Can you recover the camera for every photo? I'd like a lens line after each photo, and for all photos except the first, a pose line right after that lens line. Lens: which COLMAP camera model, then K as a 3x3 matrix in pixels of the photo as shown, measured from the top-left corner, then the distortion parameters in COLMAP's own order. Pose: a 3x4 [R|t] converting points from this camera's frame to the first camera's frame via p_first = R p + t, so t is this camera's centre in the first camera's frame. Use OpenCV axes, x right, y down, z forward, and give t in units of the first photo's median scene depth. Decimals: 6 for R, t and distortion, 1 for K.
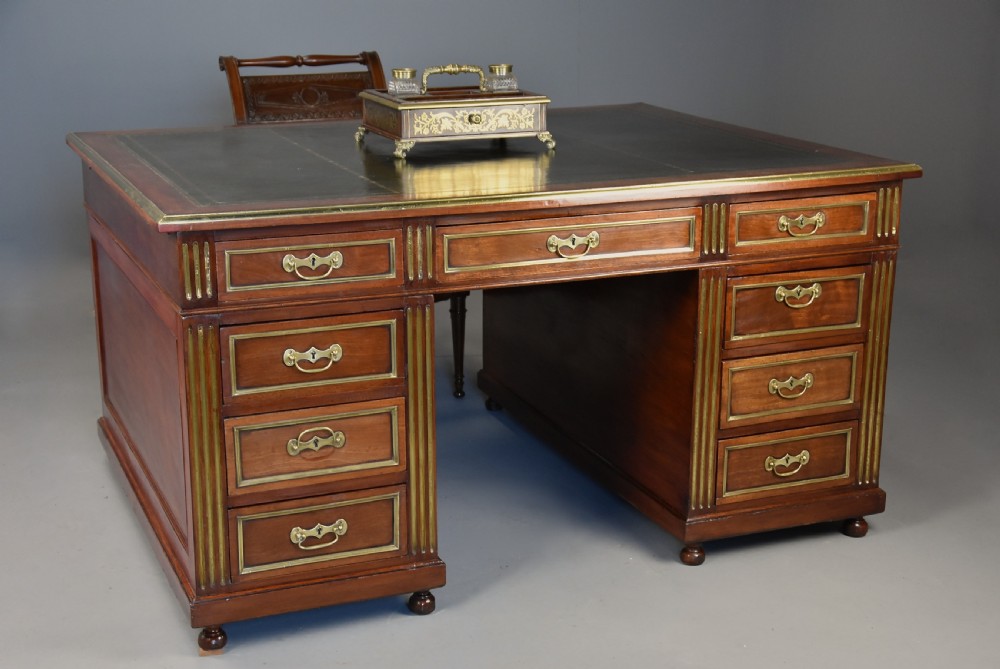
lens RADIAL K [[1432.6, 0, 508.1], [0, 1432.6, 338.4], [0, 0, 1]] dist [0.117907, 0.034200]
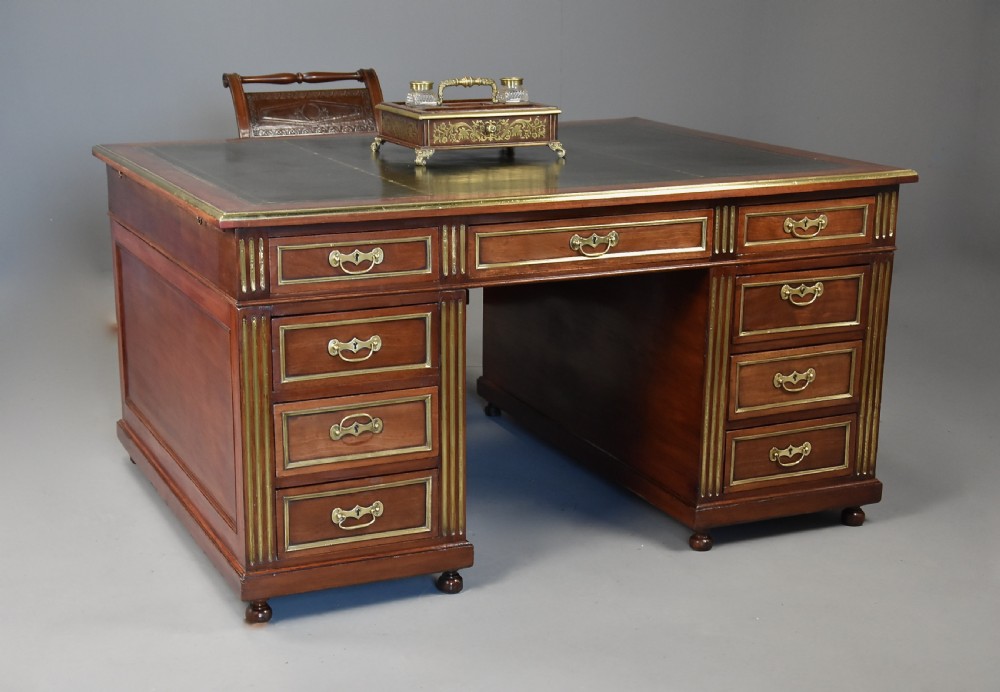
lens RADIAL K [[1493.4, 0, 466.1], [0, 1493.4, 363.2], [0, 0, 1]] dist [0.092276, -0.026399]
pose [[0.999921, -0.001911, 0.012450, -0.062620], [0.002034, 0.999950, -0.009819, 0.033526], [-0.012431, 0.009843, 0.999874, -0.104287]]
